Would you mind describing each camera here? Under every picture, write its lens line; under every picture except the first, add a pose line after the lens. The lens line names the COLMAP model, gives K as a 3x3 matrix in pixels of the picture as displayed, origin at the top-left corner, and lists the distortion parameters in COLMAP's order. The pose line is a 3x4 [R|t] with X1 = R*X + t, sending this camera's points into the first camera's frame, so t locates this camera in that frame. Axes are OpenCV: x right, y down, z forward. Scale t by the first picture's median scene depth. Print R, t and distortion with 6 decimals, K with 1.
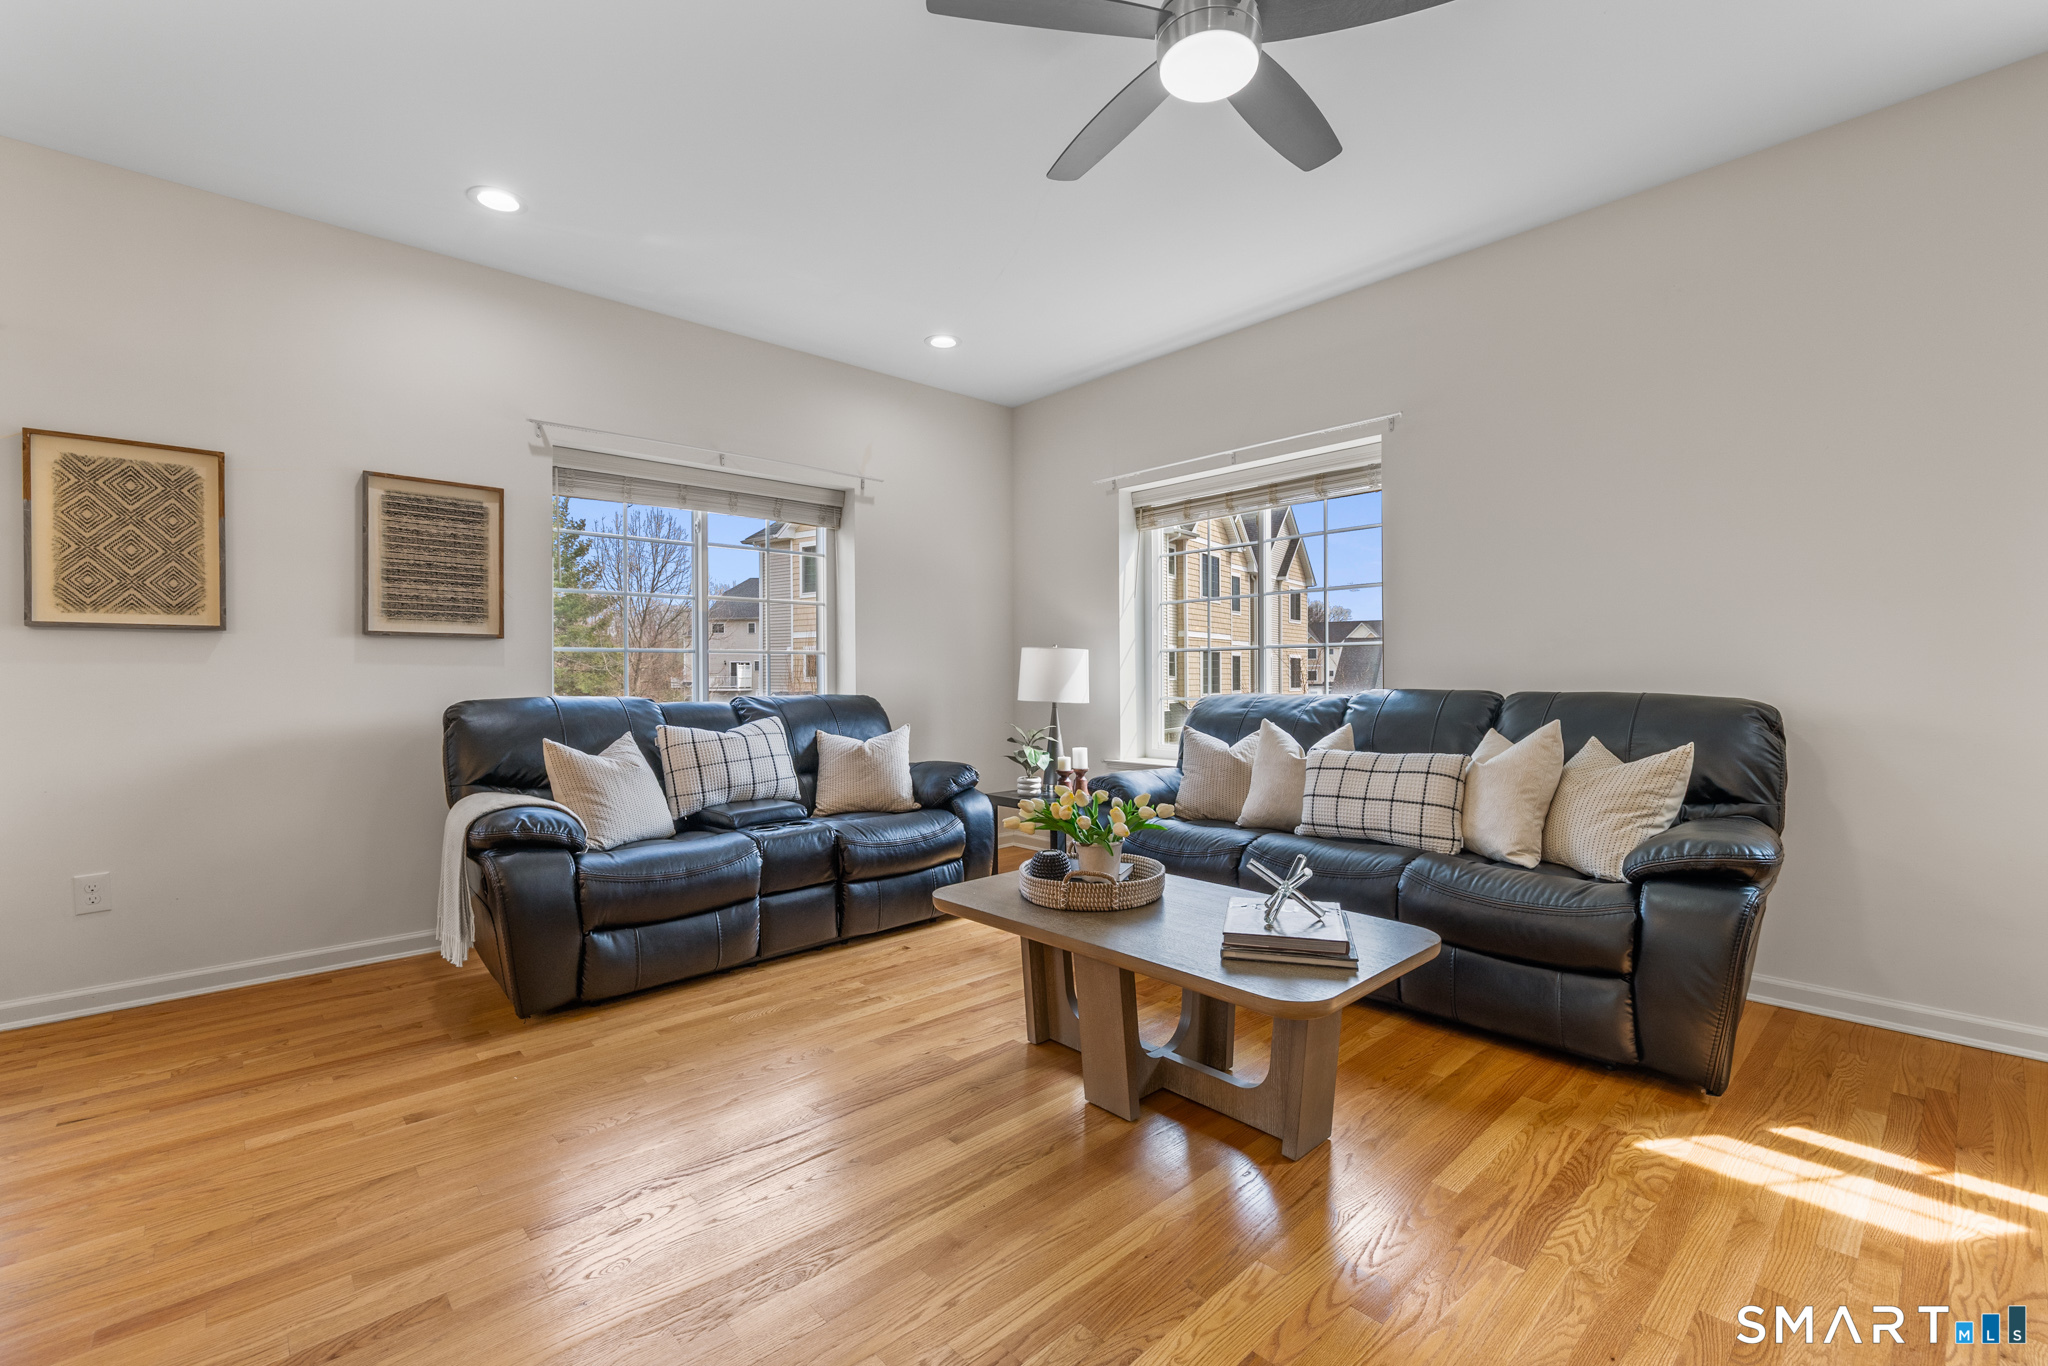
lens RADIAL K [[879.2, 0, 1027.7], [0, 879.2, 680.9], [0, 0, 1]] dist [-0.000868, -0.000057]
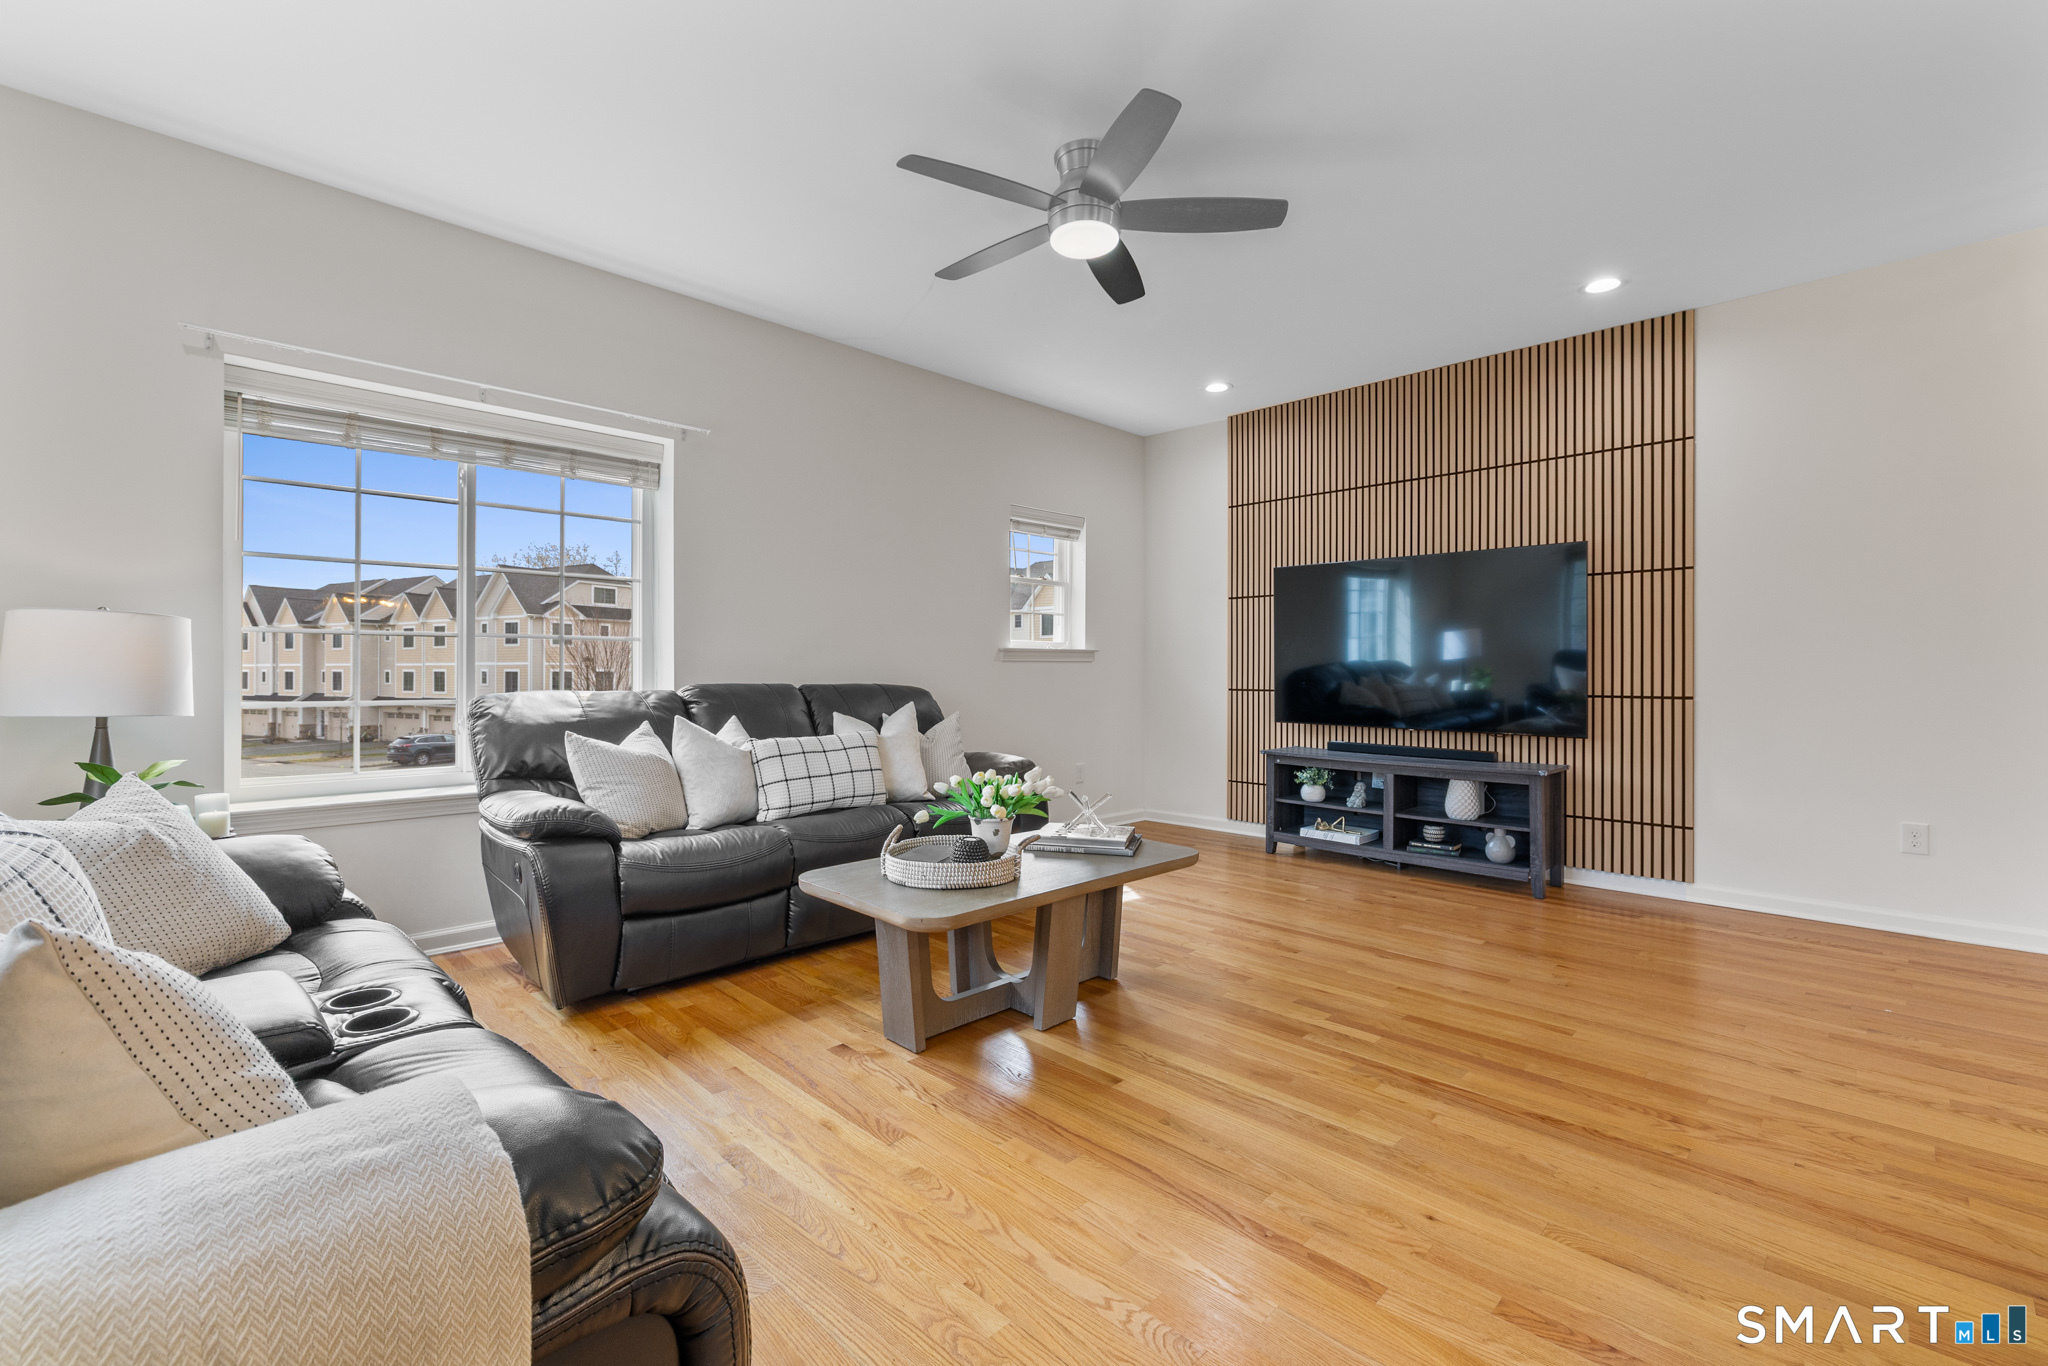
lens RADIAL K [[877.9, 0, 1025.3], [0, 877.9, 673.3], [0, 0, 1]] dist [-0.002886, -0.000224]
pose [[-0.036943, 0.005513, 0.999302, -0.726847], [0.005365, 0.999971, -0.005318, 0.004315], [-0.999303, 0.005165, -0.036971, 0.701202]]
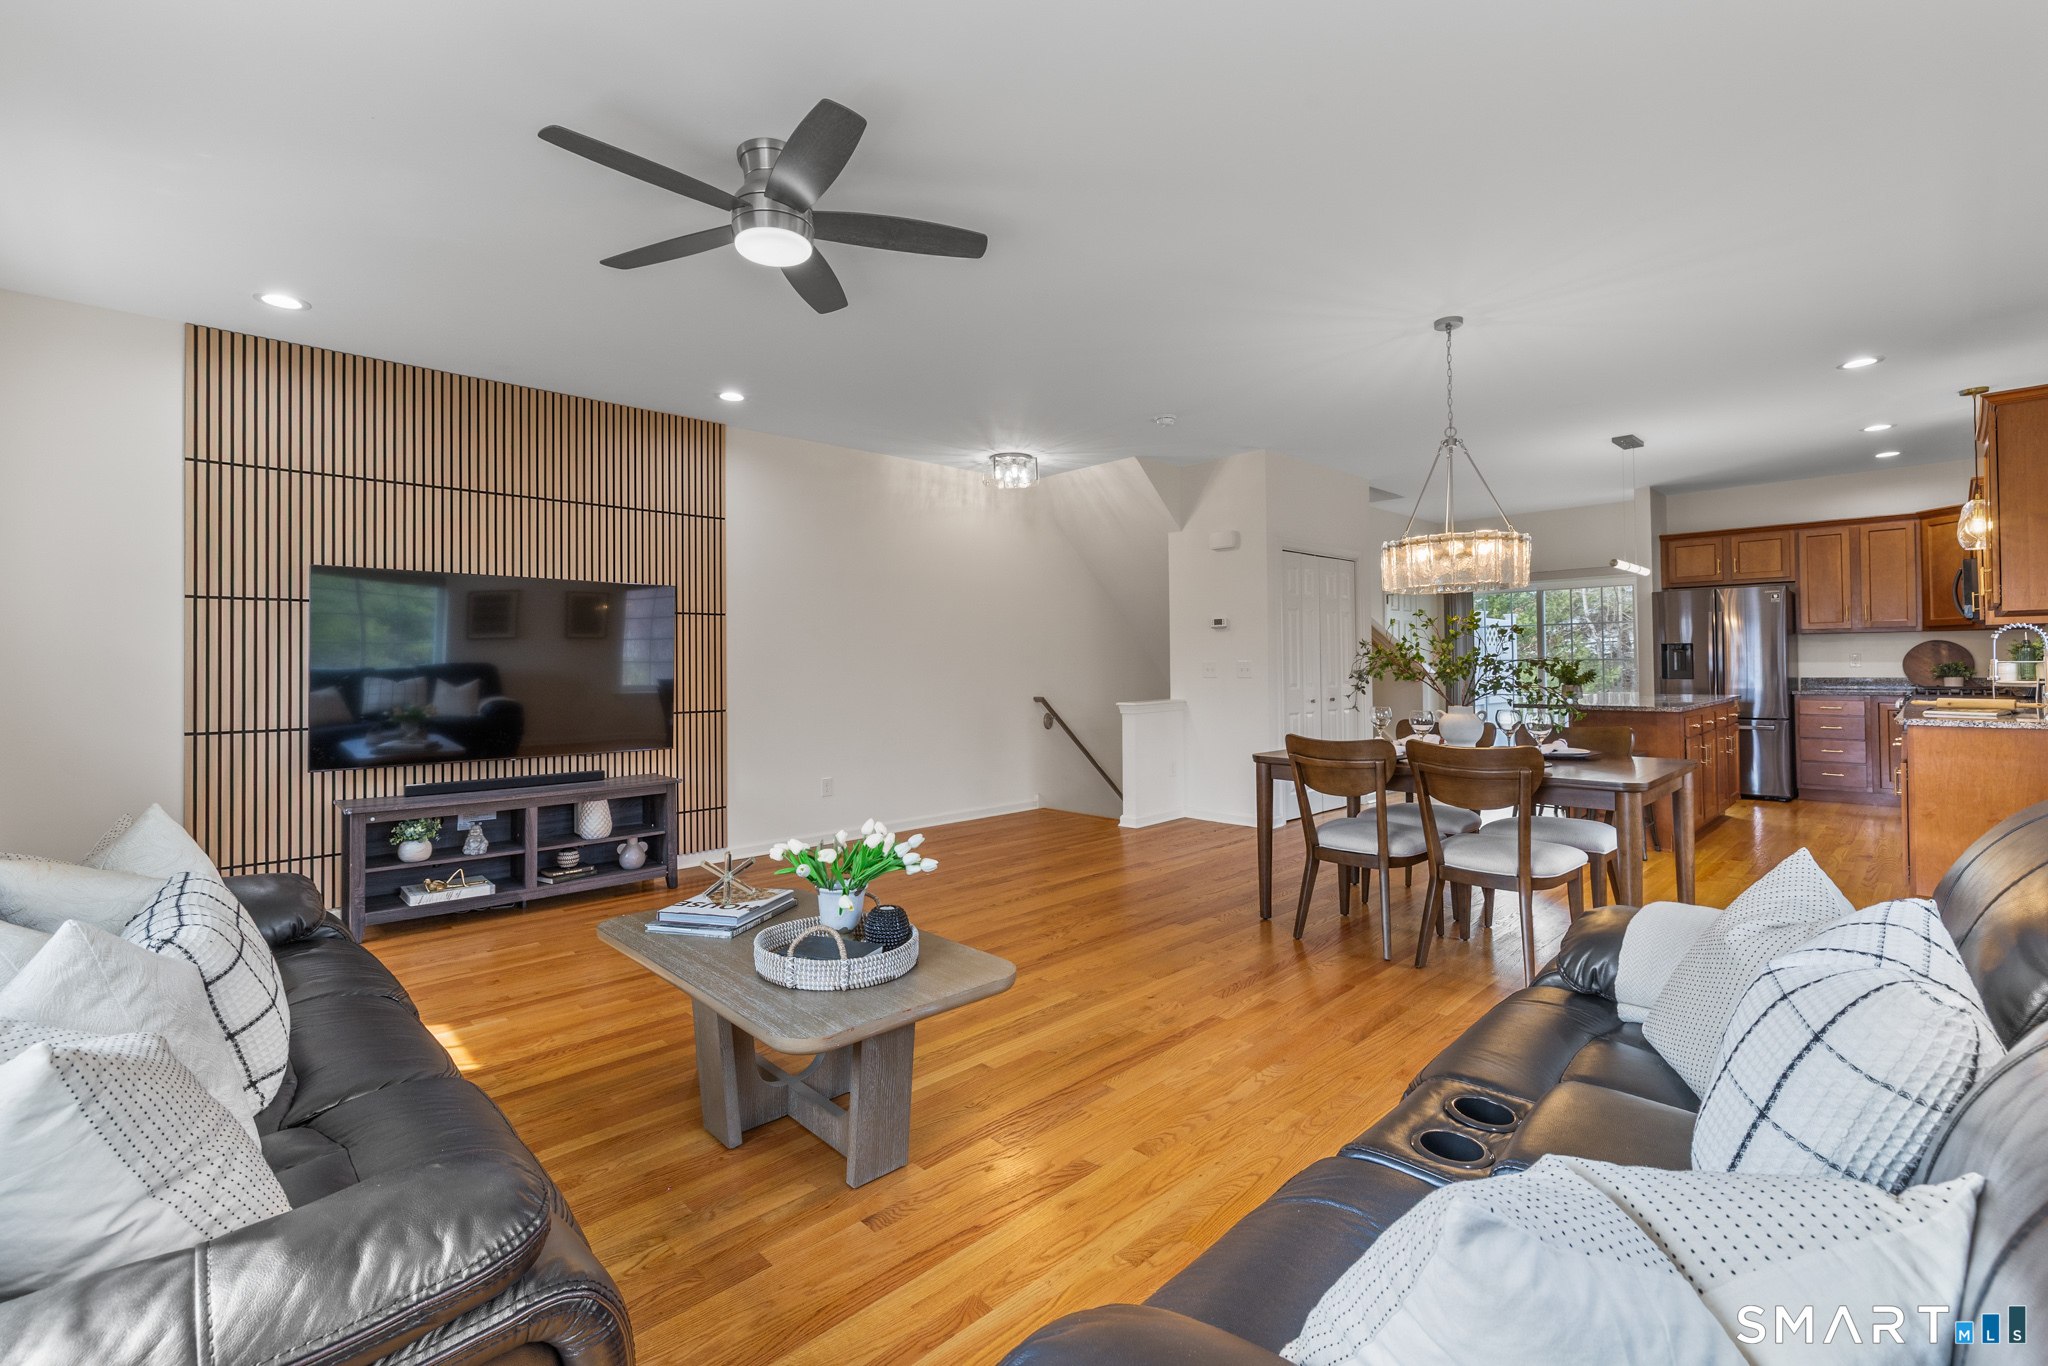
lens RADIAL K [[886.1, 0, 1023.2], [0, 886.1, 651.6], [0, 0, 1]] dist [-0.001356, -0.000145]
pose [[-0.999703, 0.017152, -0.017306, -0.076816], [0.017343, 0.999790, -0.010912, -0.045897], [0.017115, -0.011209, -0.999791, 1.407376]]
